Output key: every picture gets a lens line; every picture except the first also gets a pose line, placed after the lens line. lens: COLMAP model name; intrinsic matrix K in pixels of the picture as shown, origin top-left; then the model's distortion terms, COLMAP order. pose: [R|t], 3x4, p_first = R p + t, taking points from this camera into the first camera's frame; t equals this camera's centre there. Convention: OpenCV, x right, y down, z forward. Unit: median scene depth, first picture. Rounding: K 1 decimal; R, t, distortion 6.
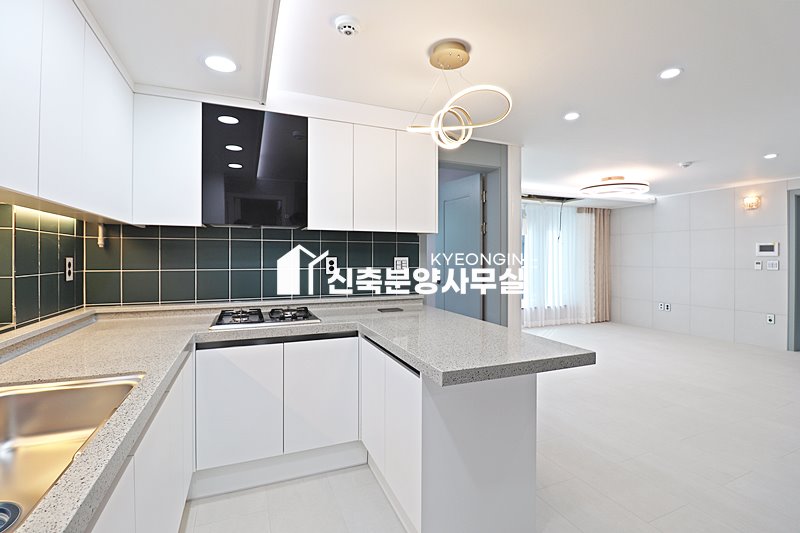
lens RADIAL K [[370.4, 0, 402.6], [0, 370.4, 260.7], [0, 0, 1]] dist [-0.005889, -0.009003]
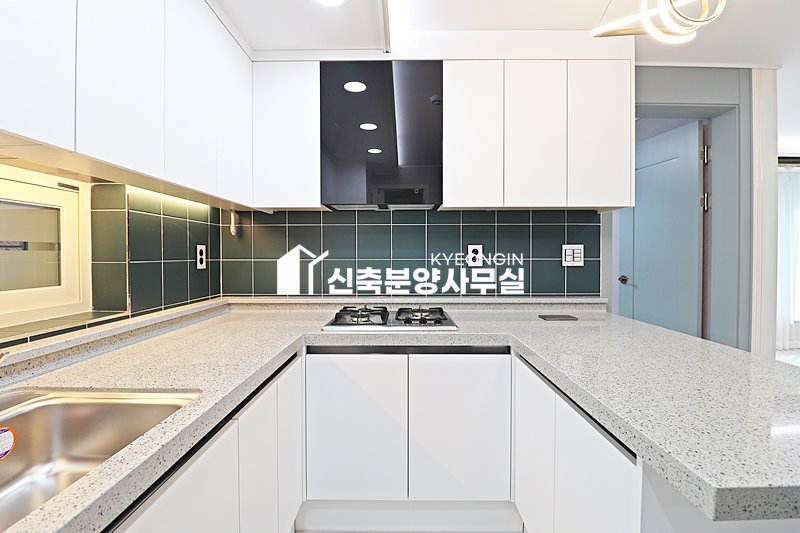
lens RADIAL K [[370.4, 0, 400.2], [0, 370.4, 262.5], [0, 0, 1]] dist [-0.005889, -0.009003]
pose [[0.916316, 0.003644, -0.400440, -0.031972], [0.000490, 0.999948, 0.010221, 0.024871], [0.400456, -0.009562, 0.916266, 0.280488]]
